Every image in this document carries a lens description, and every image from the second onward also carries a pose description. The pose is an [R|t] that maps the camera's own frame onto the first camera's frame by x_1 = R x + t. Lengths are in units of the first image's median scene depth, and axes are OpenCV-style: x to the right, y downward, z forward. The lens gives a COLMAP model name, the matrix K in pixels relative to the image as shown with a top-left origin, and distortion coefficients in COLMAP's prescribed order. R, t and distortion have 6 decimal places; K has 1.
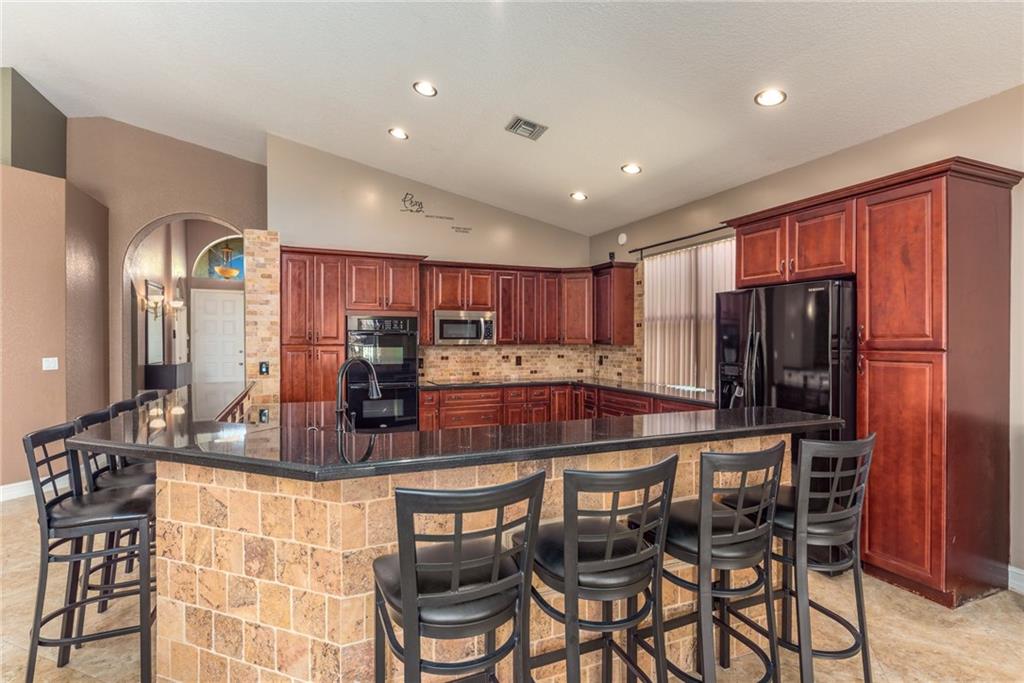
lens RADIAL K [[500.0, 0, 509.1], [0, 500.0, 358.3], [0, 0, 1]] dist [0.005306, 0.000367]
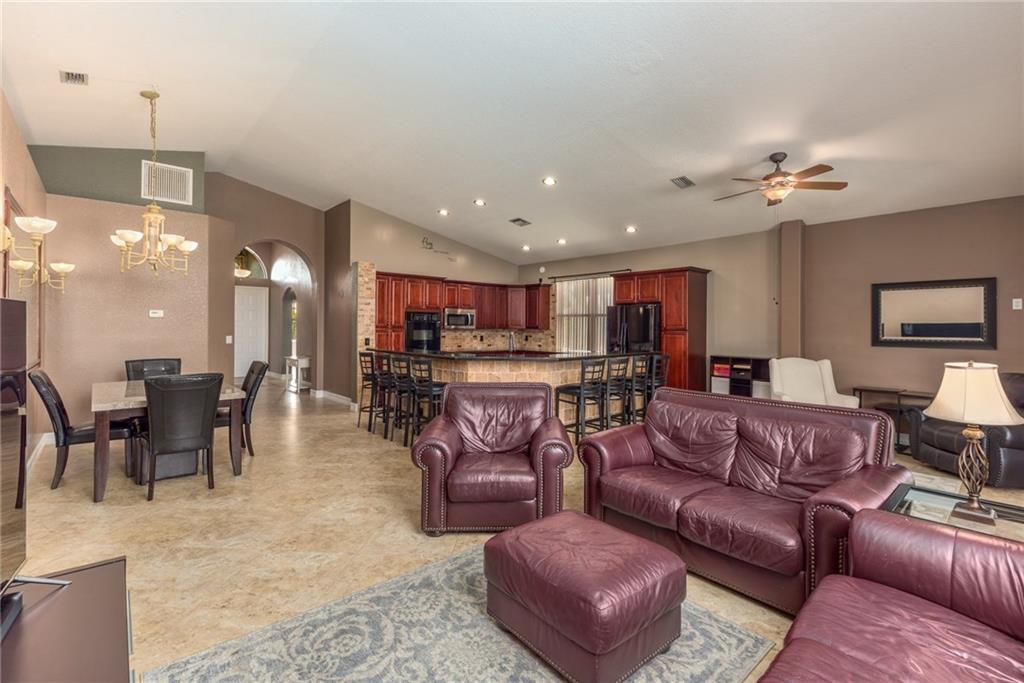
lens RADIAL K [[463.8, 0, 497.8], [0, 463.8, 348.4], [0, 0, 1]] dist [-0.000314, -0.000054]
pose [[0.949975, -0.009076, 0.312193, -0.472602], [0.005917, 0.999921, 0.011065, 0.024220], [-0.312269, -0.008665, 0.949954, -0.562007]]
